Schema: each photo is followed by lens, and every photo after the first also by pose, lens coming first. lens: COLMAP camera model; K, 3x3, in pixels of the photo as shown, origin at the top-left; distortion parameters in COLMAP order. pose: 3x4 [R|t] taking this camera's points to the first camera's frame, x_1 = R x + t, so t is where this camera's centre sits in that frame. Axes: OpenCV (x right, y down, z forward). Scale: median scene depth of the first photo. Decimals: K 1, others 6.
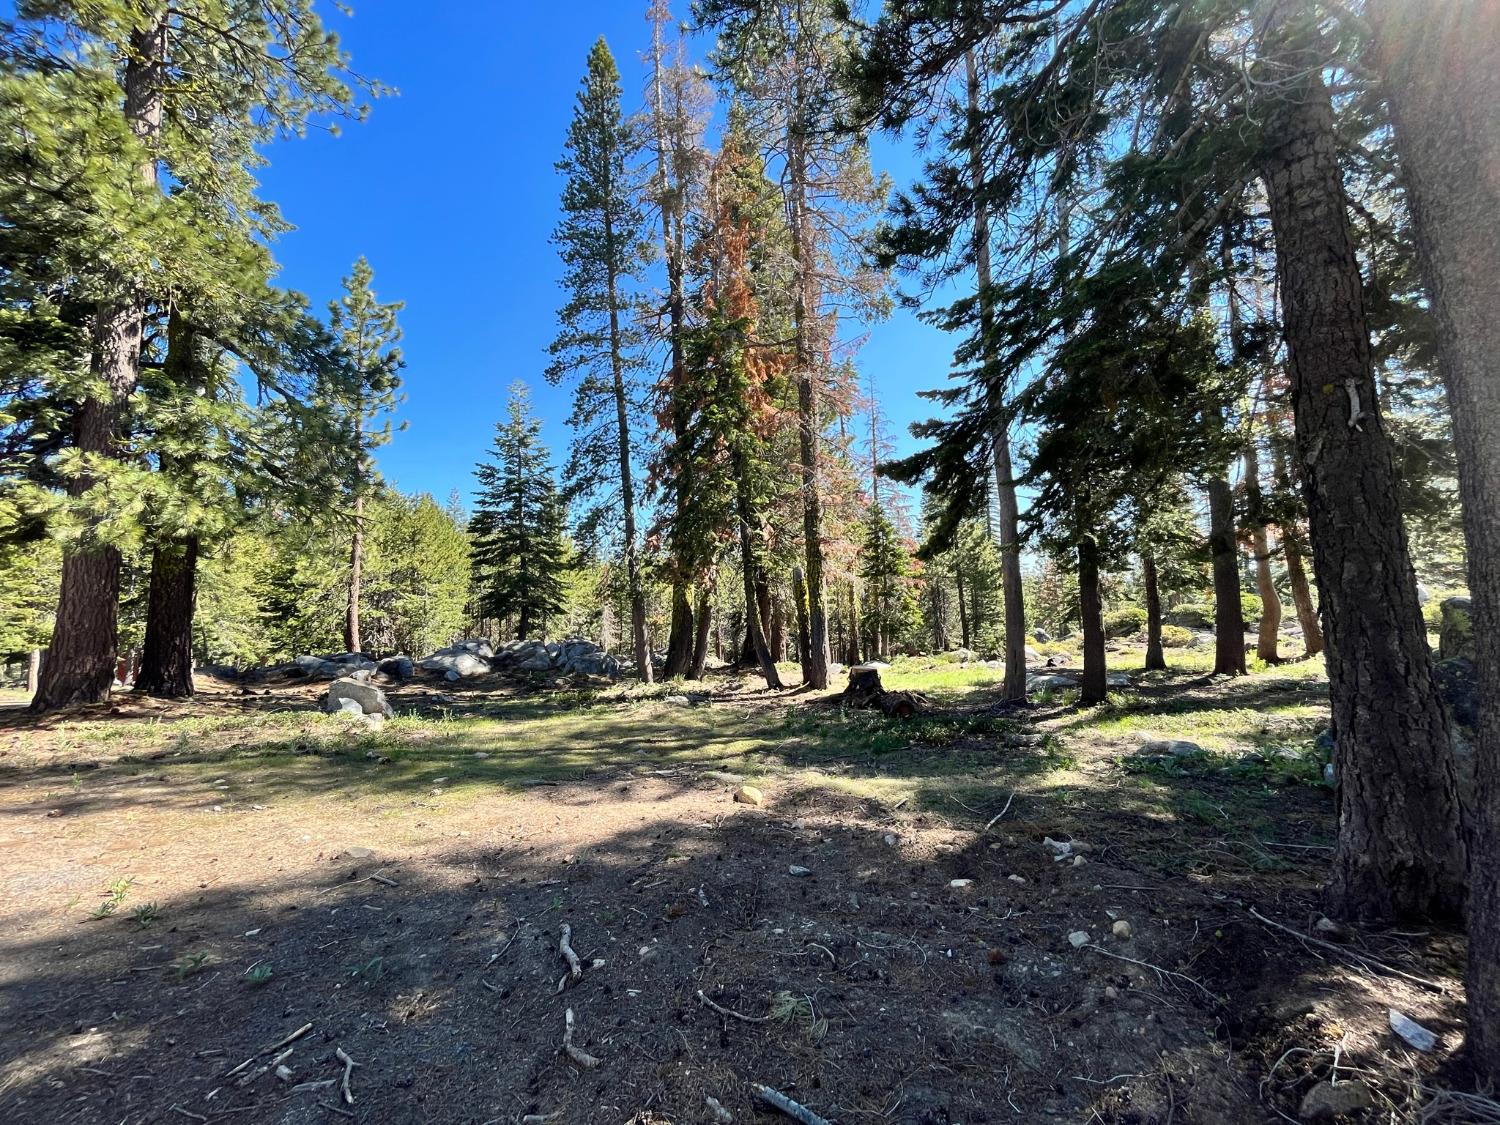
lens RADIAL K [[604.5, 0, 750.0], [0, 604.5, 562.5], [0, 0, 1]] dist [-0.008833, 0.000156]
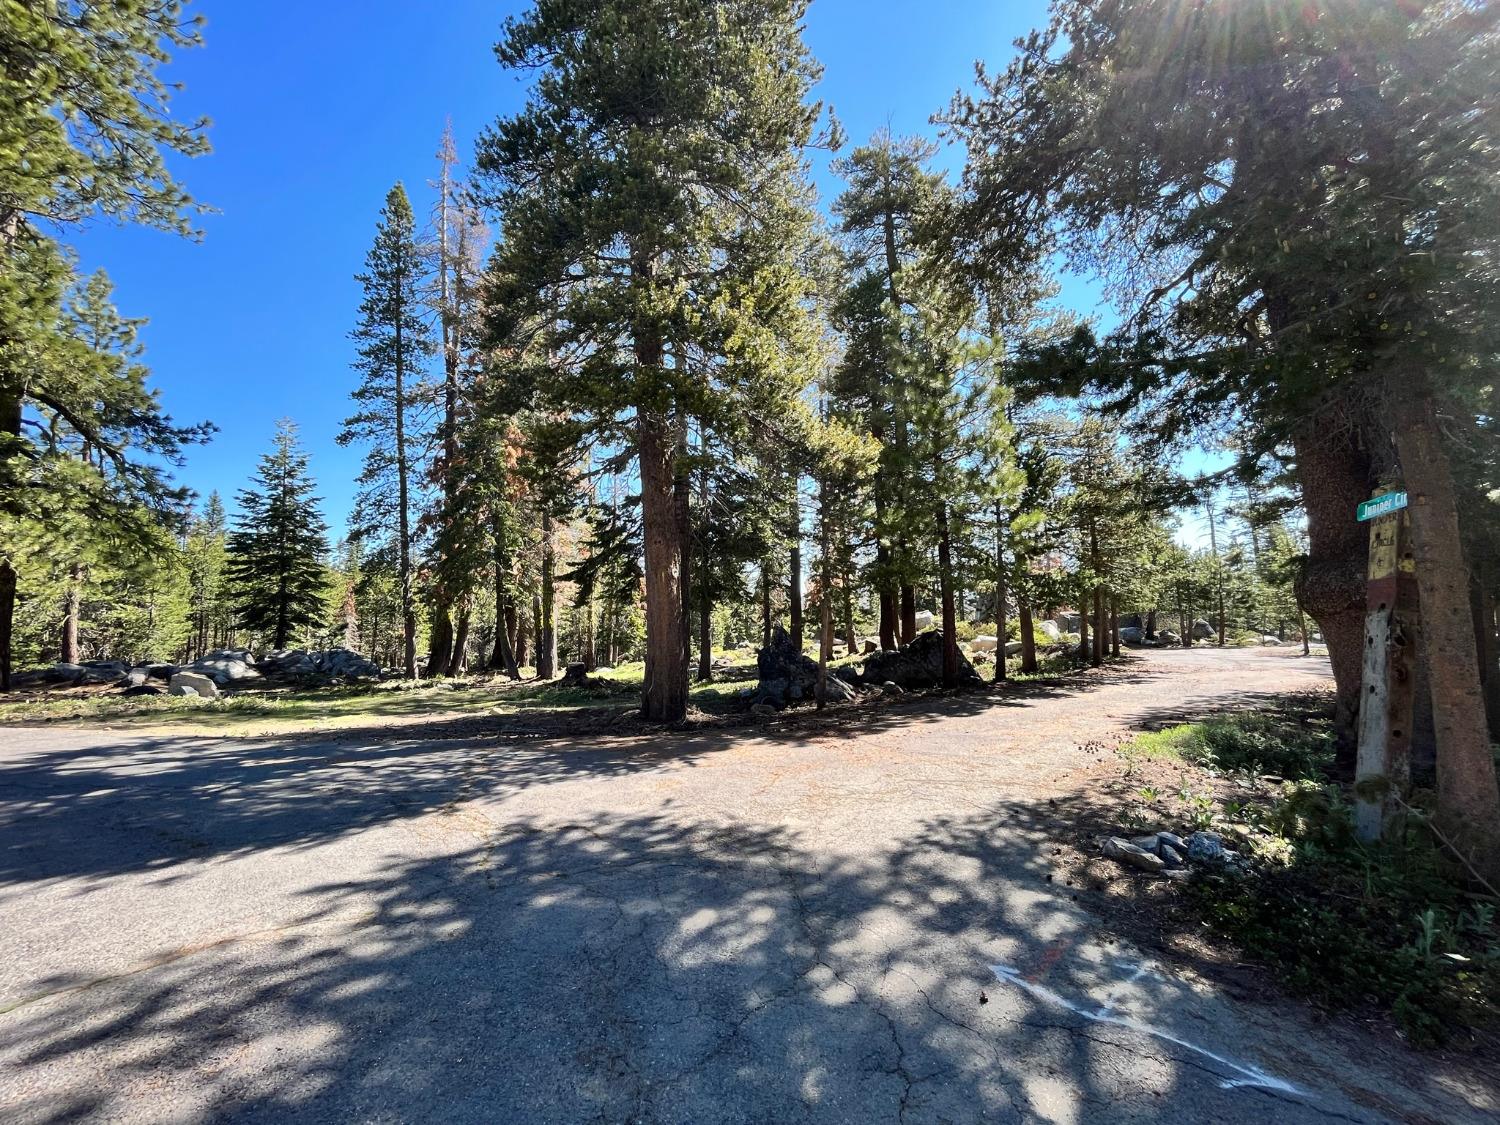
lens RADIAL K [[599.8, 0, 746.3], [0, 599.8, 563.4], [0, 0, 1]] dist [-0.008089, -0.000153]
pose [[0.923658, 0.049490, 0.380009, -0.006323], [-0.040070, 0.998663, -0.032665, -0.040811], [-0.381117, 0.014944, 0.924406, -0.475970]]
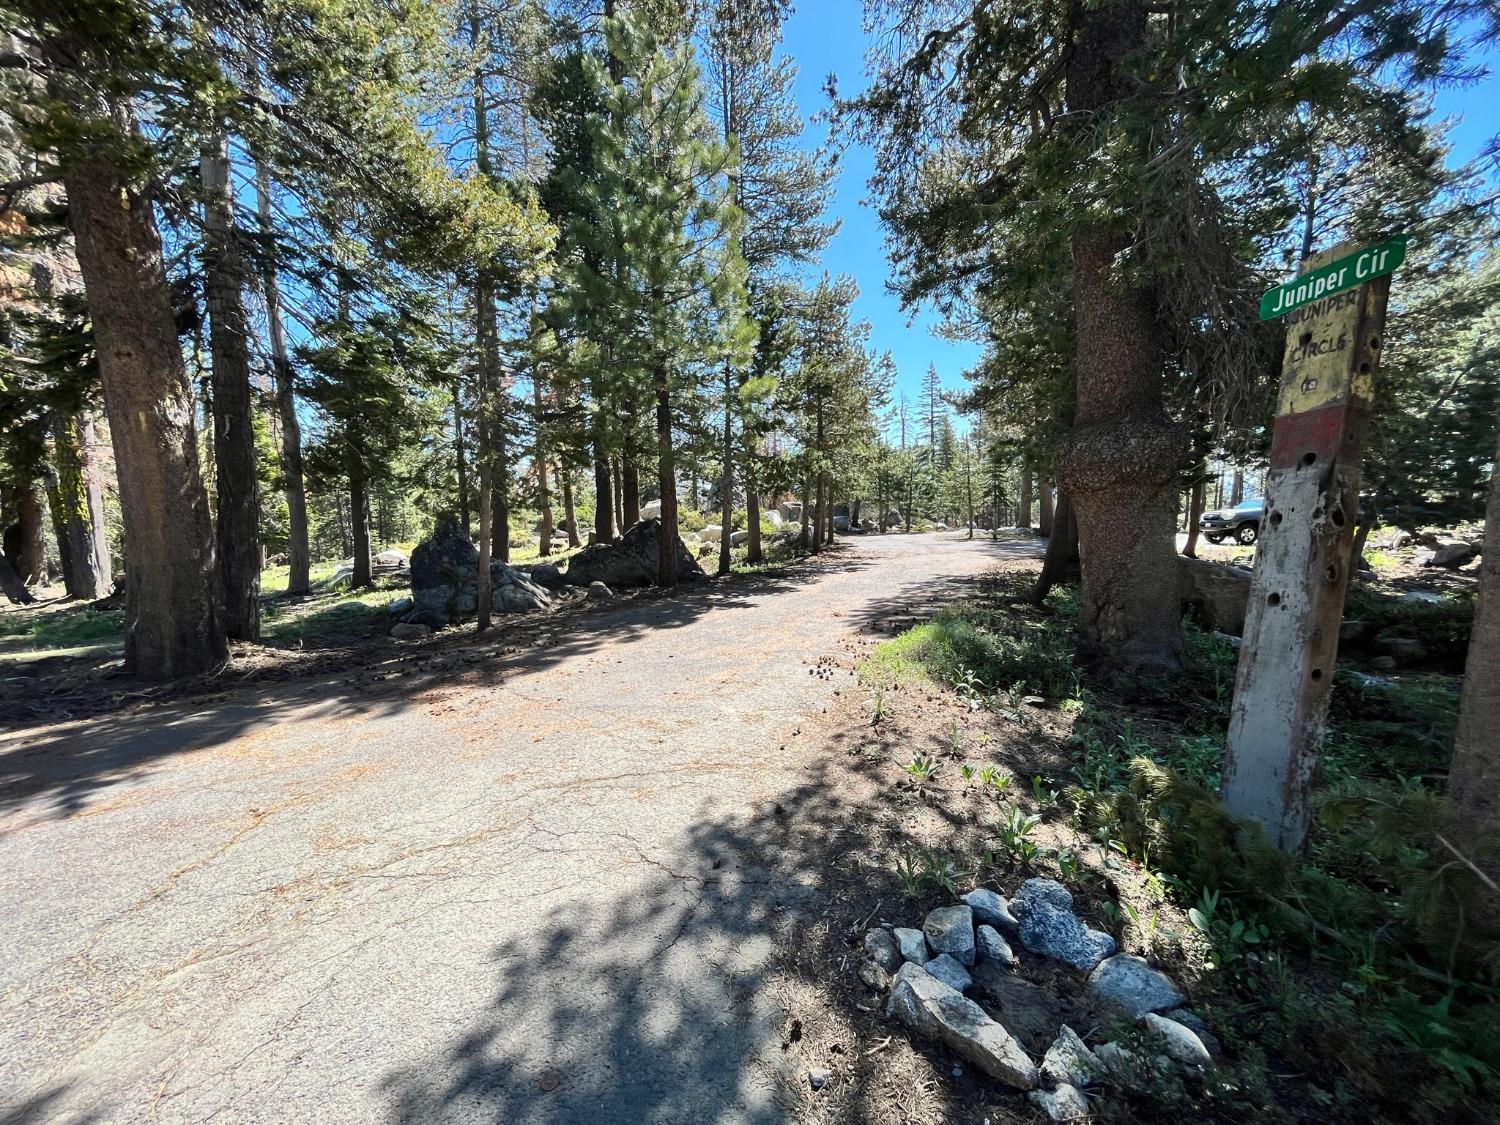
lens RADIAL K [[604.5, 0, 750.0], [0, 604.5, 562.5], [0, 0, 1]] dist [-0.008833, 0.000156]
pose [[0.680600, -0.050612, 0.730905, 0.114582], [-0.059108, 0.990566, 0.123632, -0.028718], [-0.730267, -0.127346, 0.671188, -0.367453]]
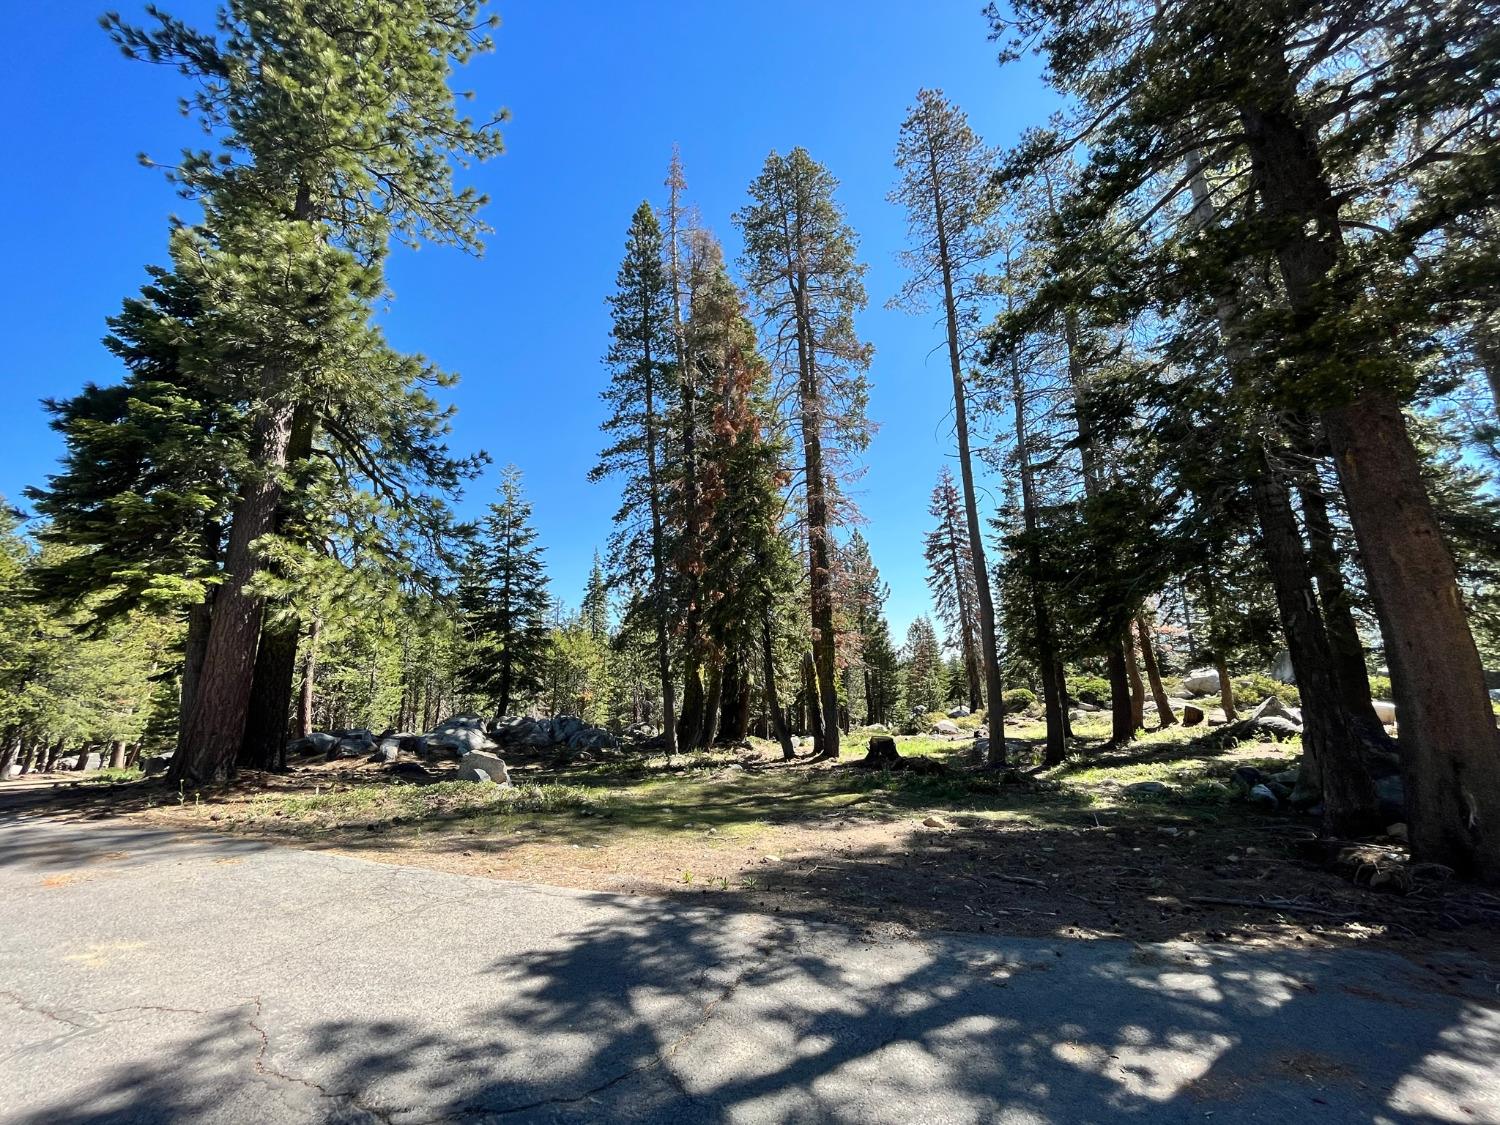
lens RADIAL K [[604.5, 0, 750.0], [0, 604.5, 562.5], [0, 0, 1]] dist [-0.008833, 0.000156]
pose [[0.975141, 0.052222, 0.215343, -0.272379], [-0.025076, 0.991596, -0.126918, -0.011519], [-0.220162, 0.118363, 0.968256, -0.132594]]
